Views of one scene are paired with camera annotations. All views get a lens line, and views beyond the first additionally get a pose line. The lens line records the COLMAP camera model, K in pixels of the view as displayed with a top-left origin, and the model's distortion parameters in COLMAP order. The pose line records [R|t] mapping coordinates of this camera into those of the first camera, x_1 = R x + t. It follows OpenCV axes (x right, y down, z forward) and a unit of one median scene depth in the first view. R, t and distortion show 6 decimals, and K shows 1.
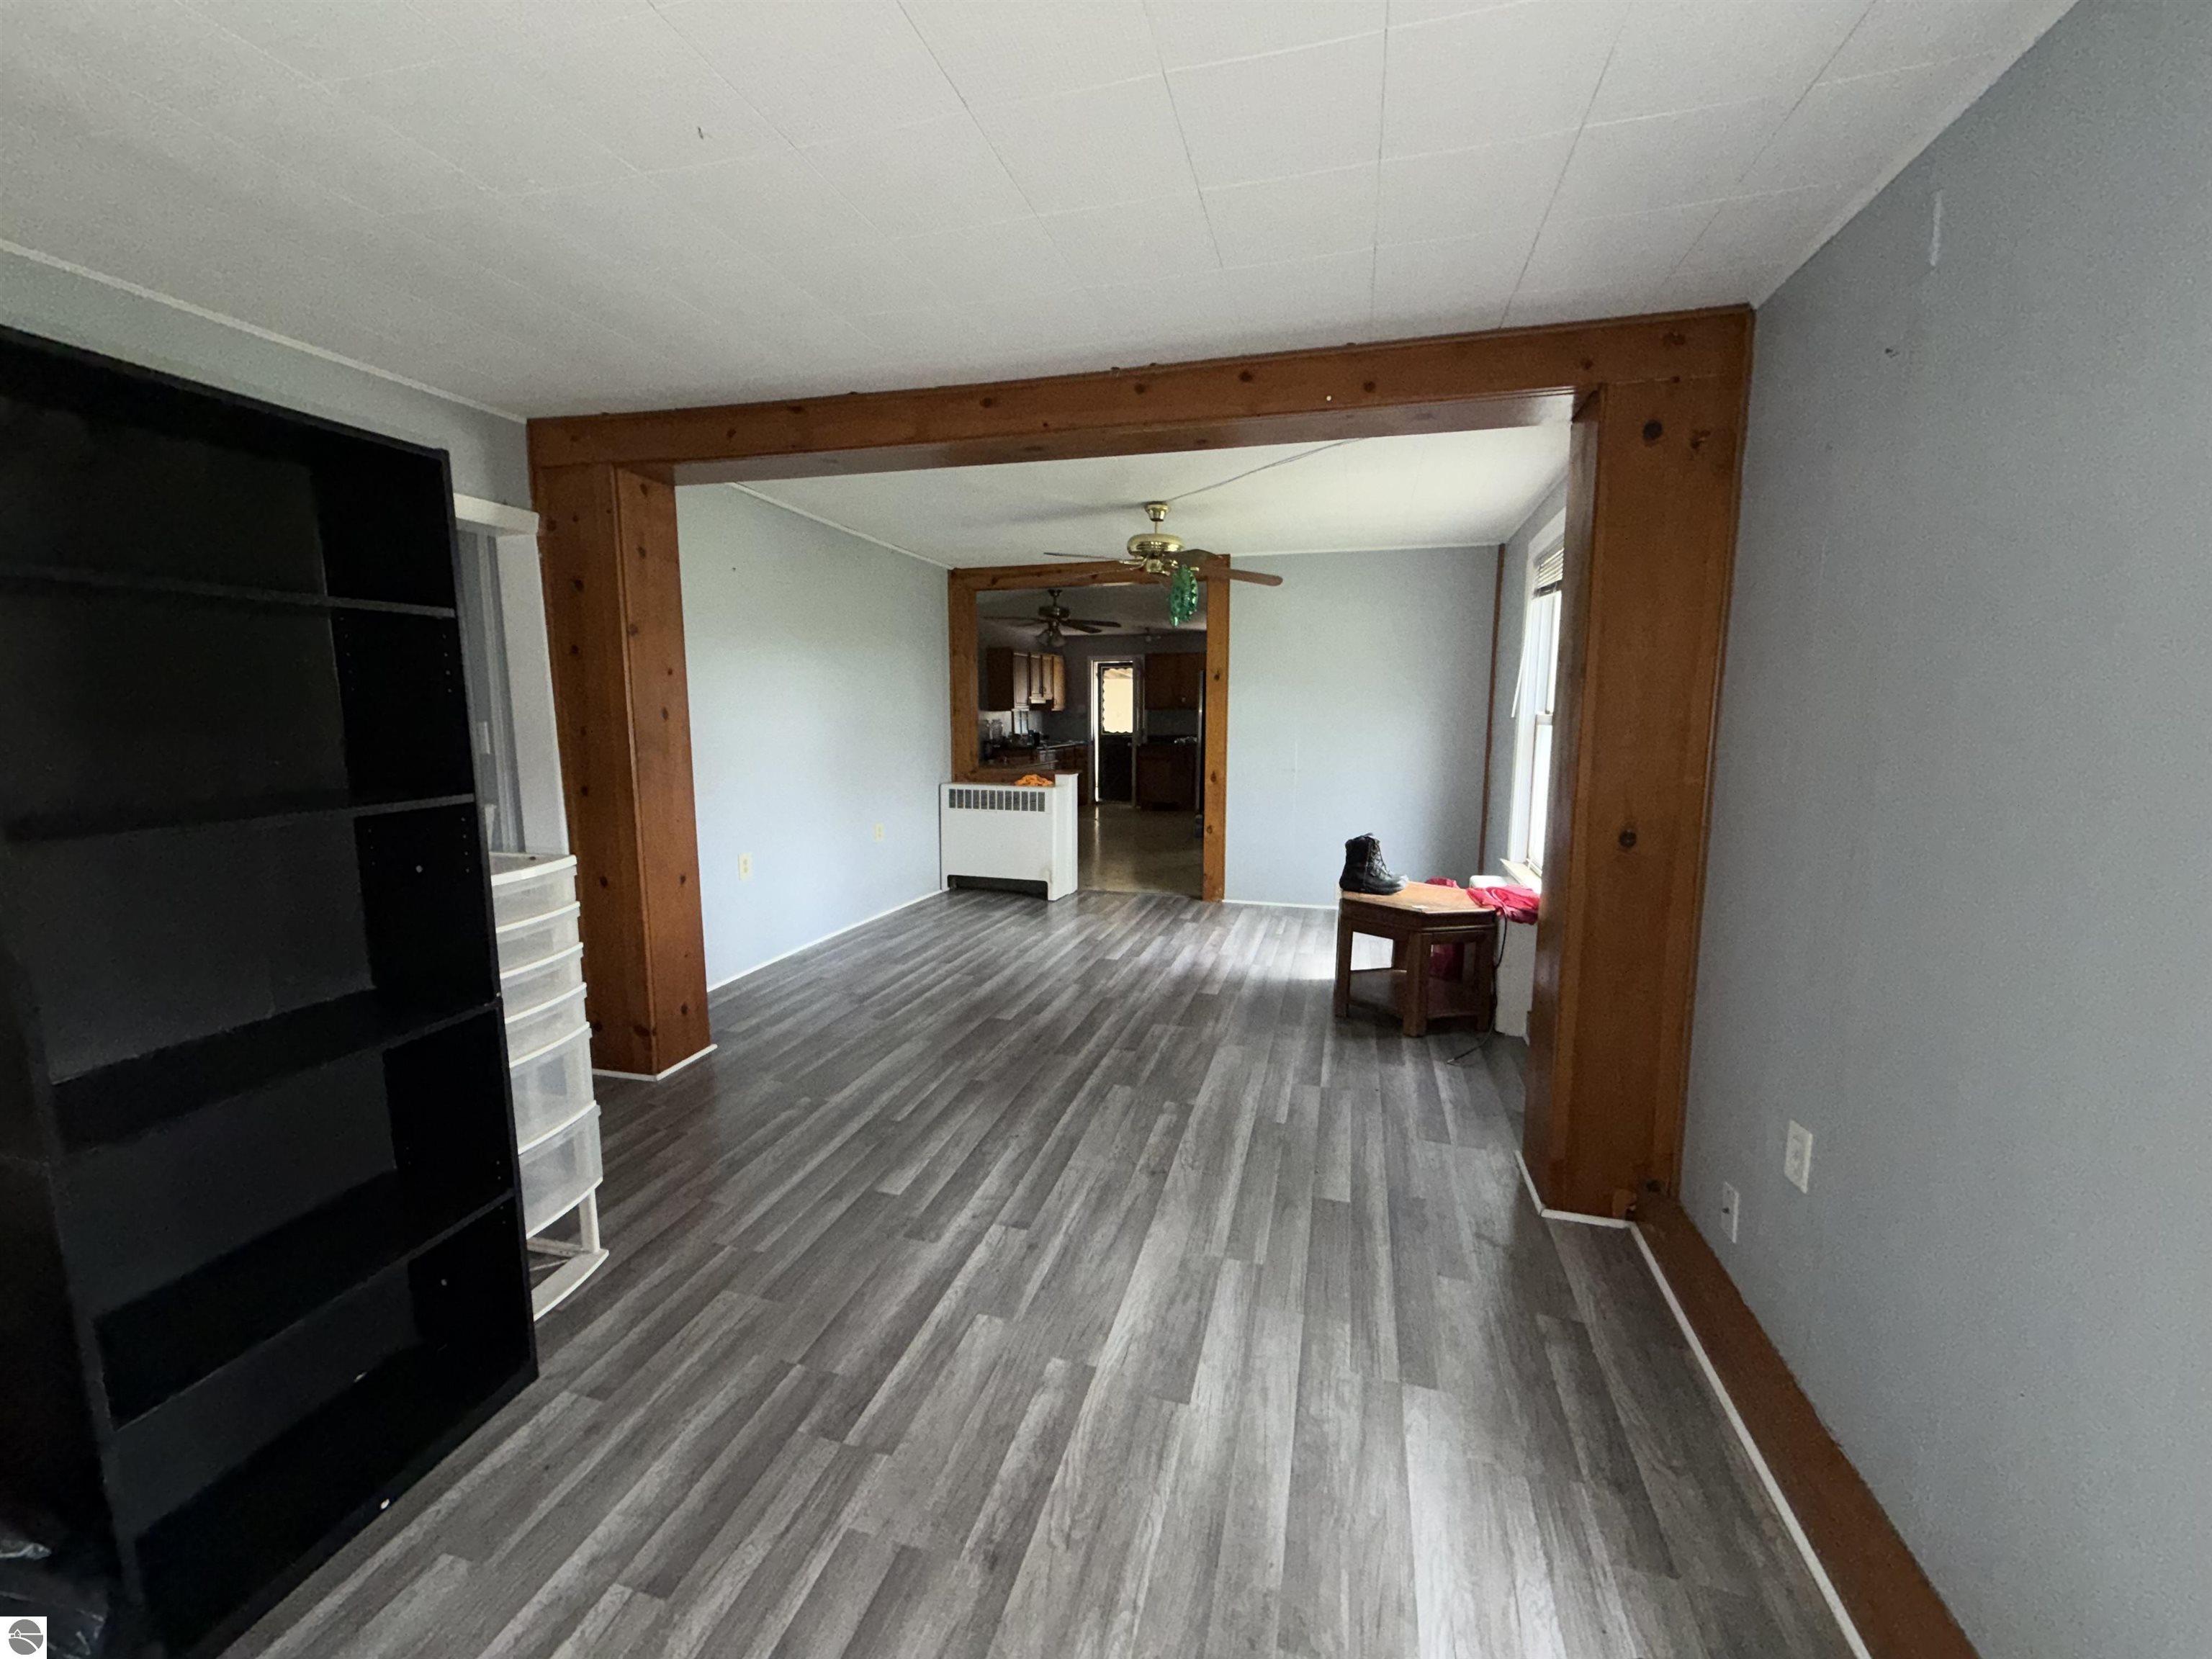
lens RADIAL K [[882.5, 0, 1105.0], [0, 882.5, 829.9], [0, 0, 1]] dist [-0.000600, 0.000047]
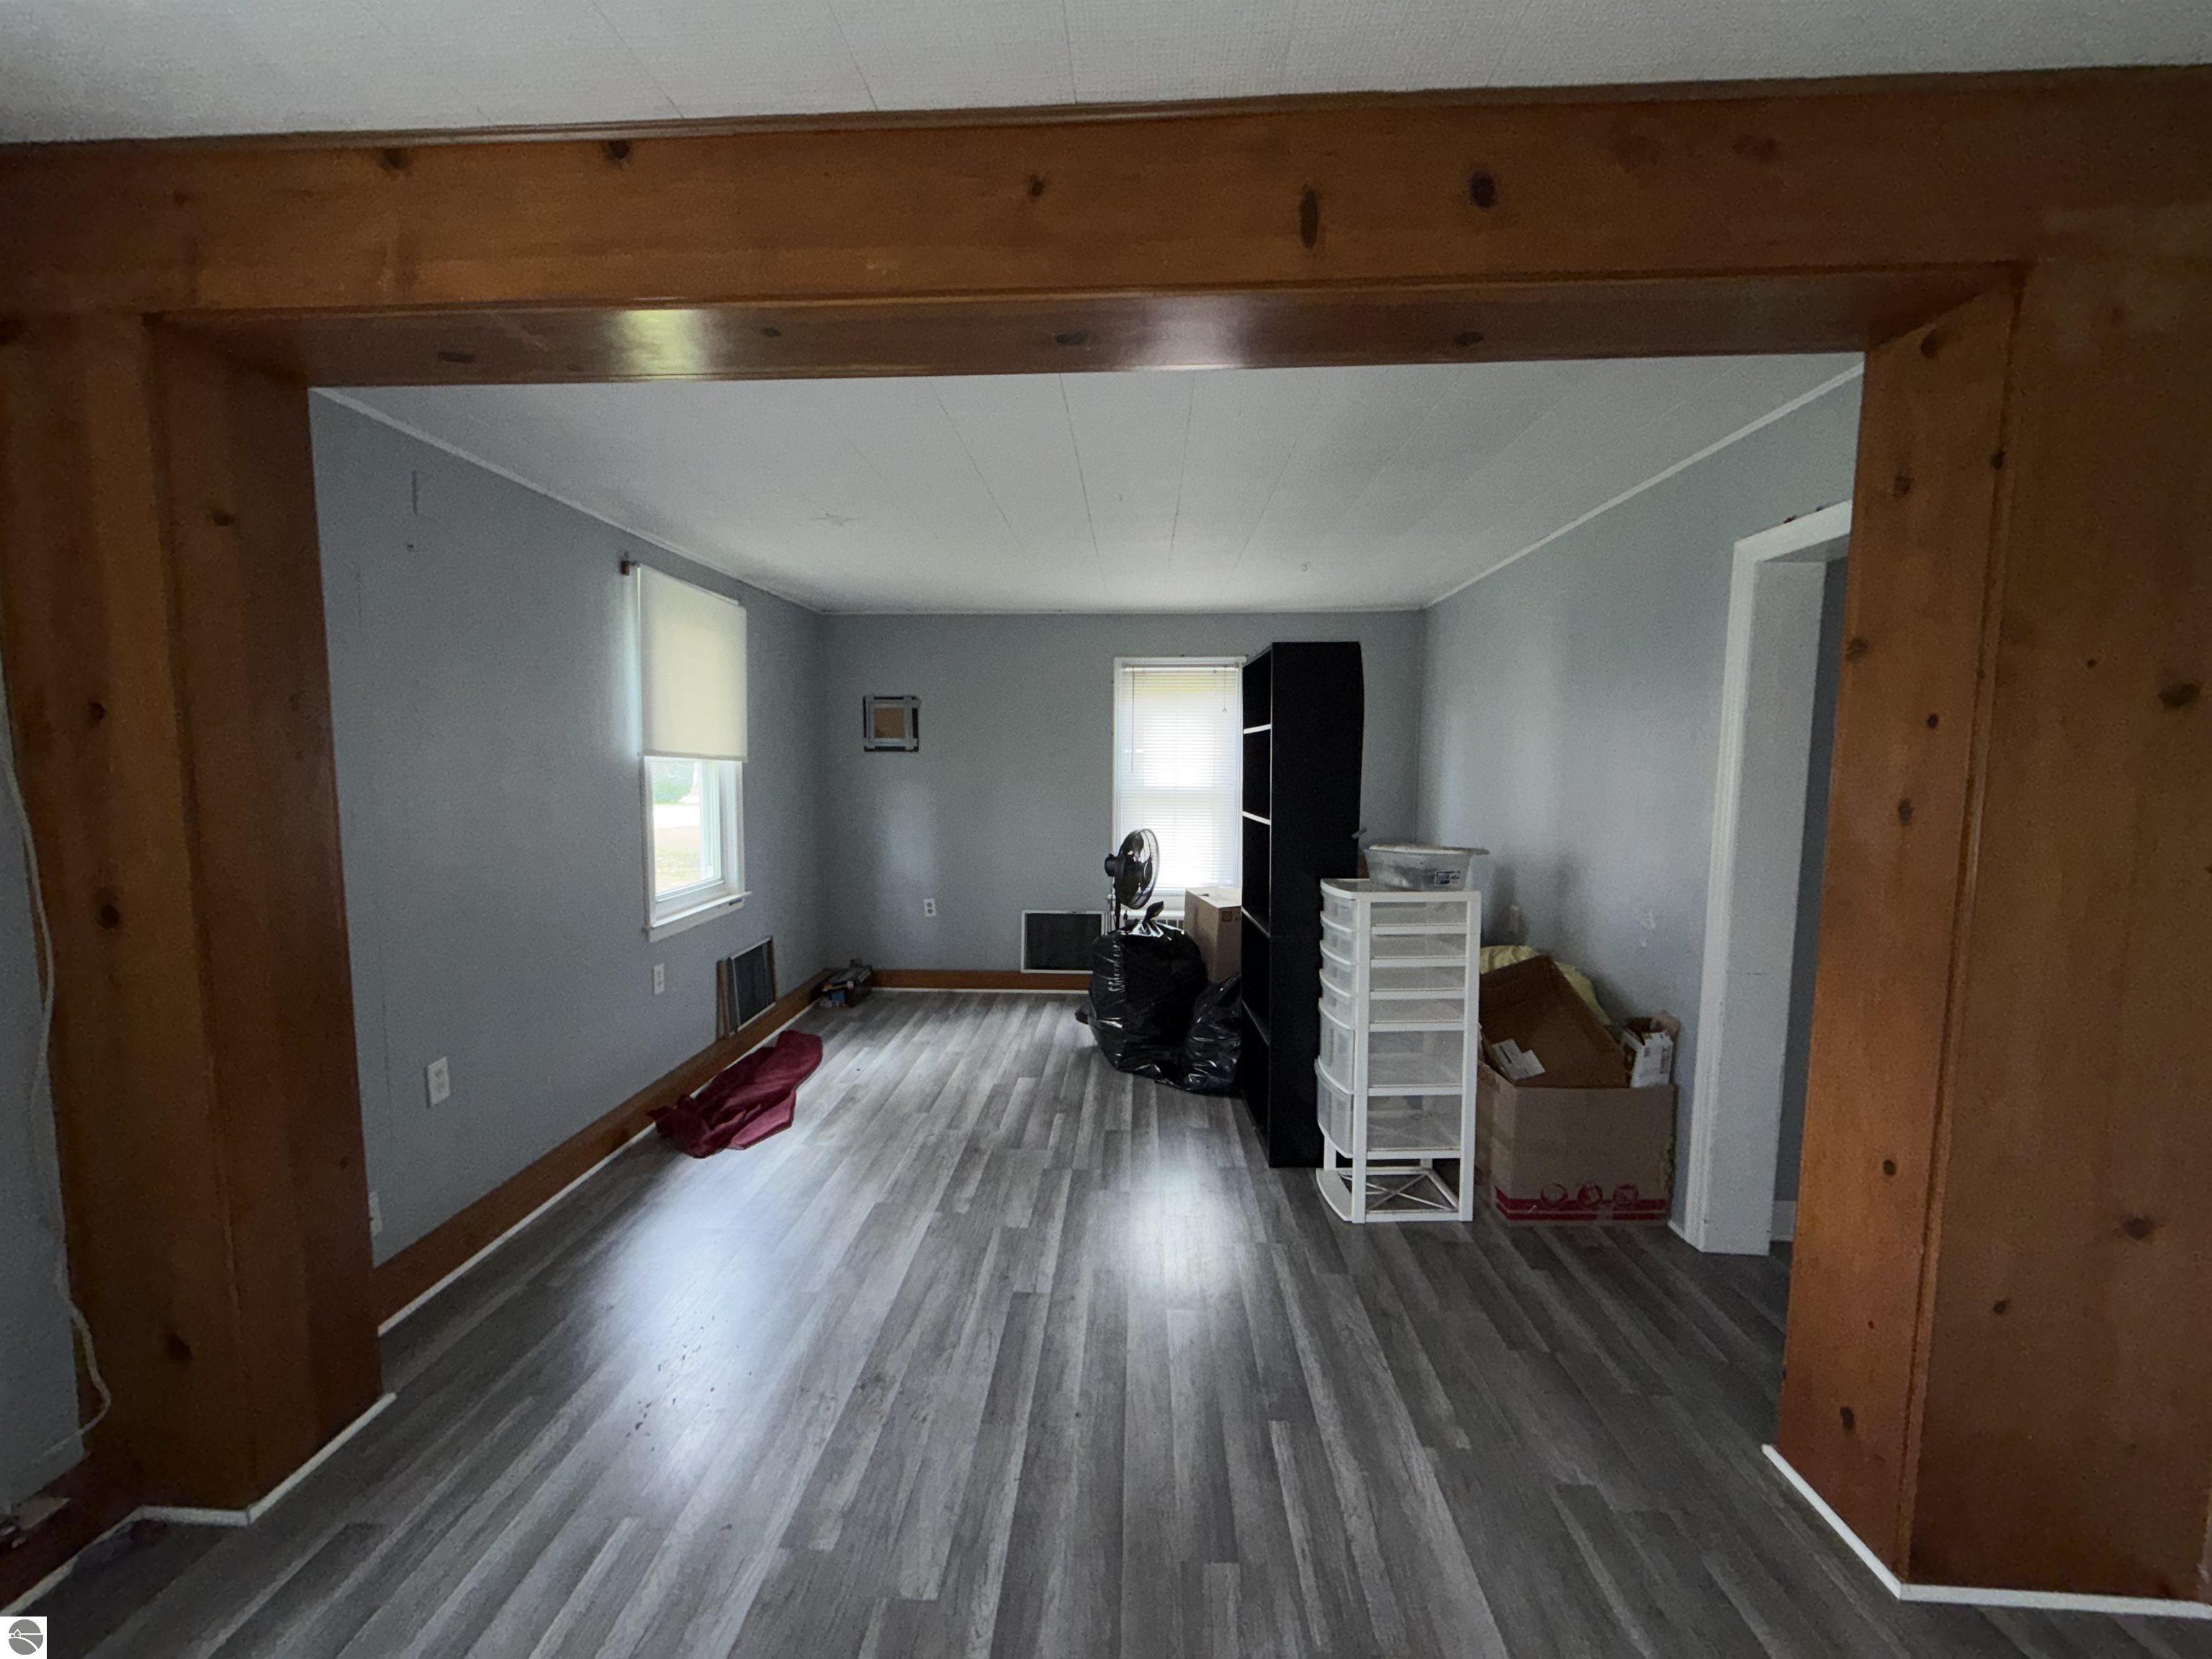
lens RADIAL K [[882.5, 0, 1104.1], [0, 882.5, 830.3], [0, 0, 1]] dist [-0.000600, 0.000047]
pose [[-0.973940, 0.013073, -0.226429, 0.025159], [-0.037197, 0.975613, 0.216323, -0.214988], [0.223735, 0.219108, -0.949702, 1.401143]]
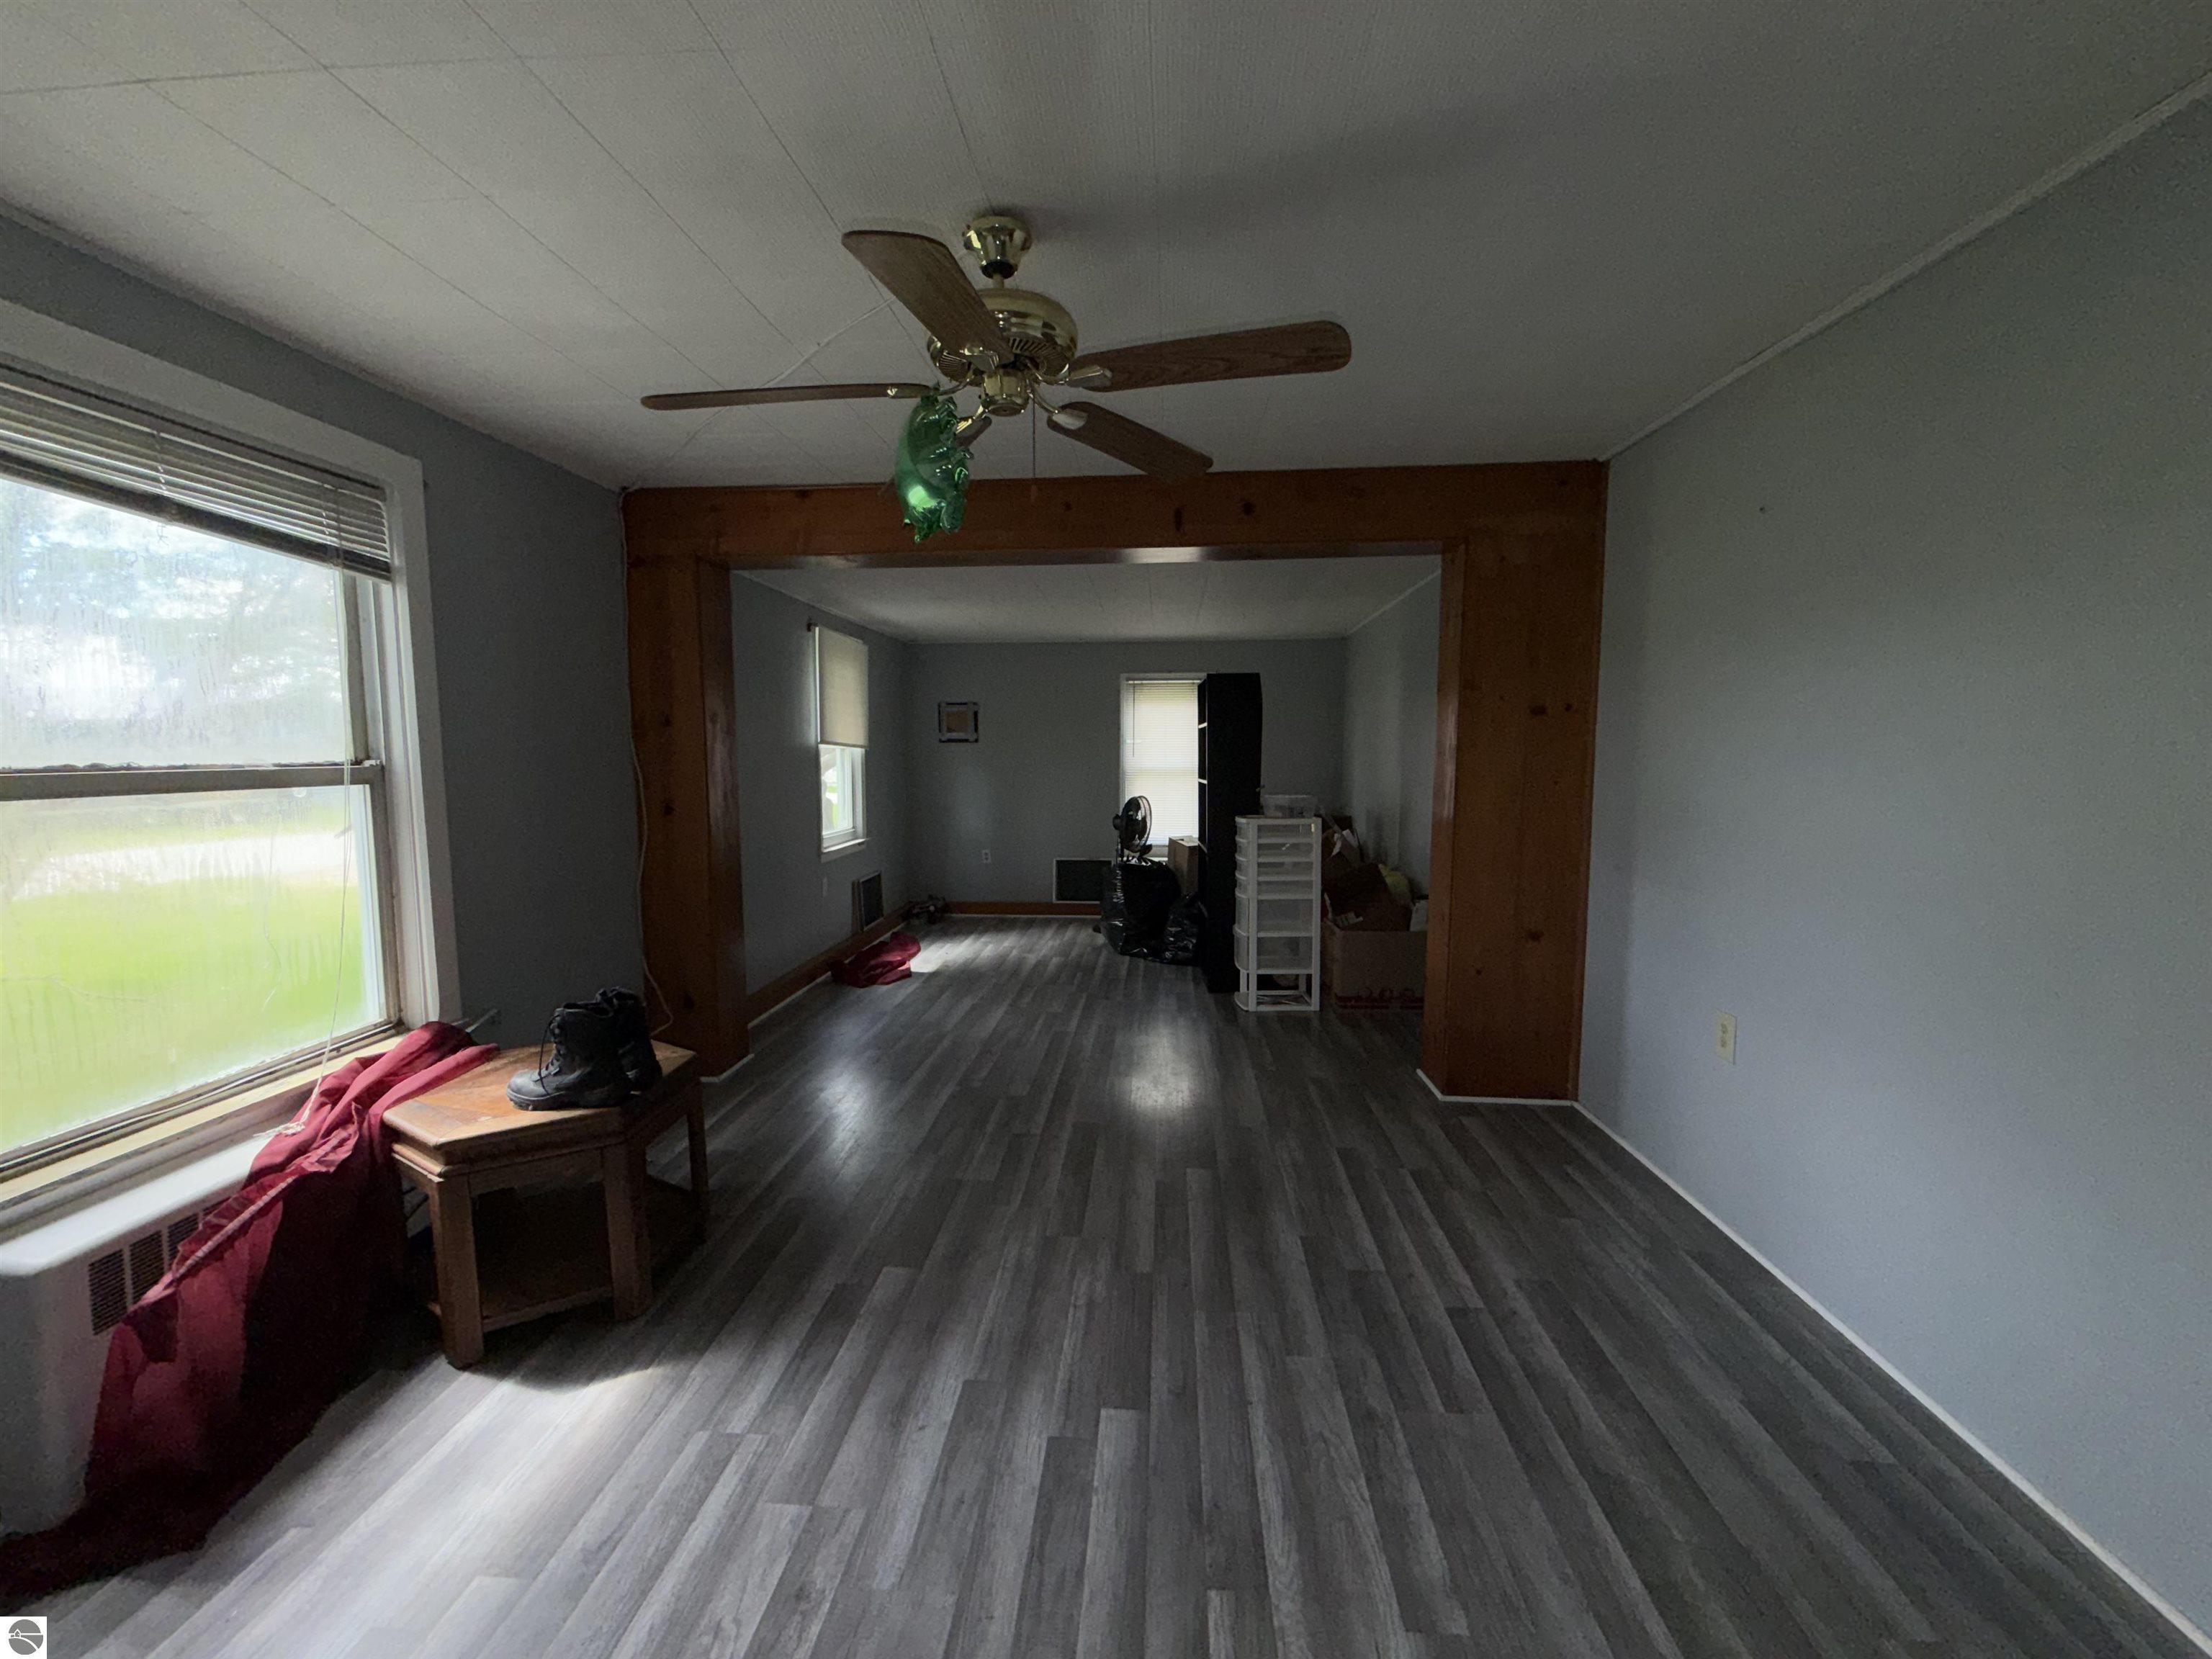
lens RADIAL K [[882.5, 0, 1095.7], [0, 882.5, 826.2], [0, 0, 1]] dist [-0.000600, 0.000047]
pose [[-0.981576, 0.015082, -0.190477, 0.133342], [-0.027581, 0.975256, 0.219349, -0.288550], [0.189072, 0.220562, -0.956872, 2.038475]]
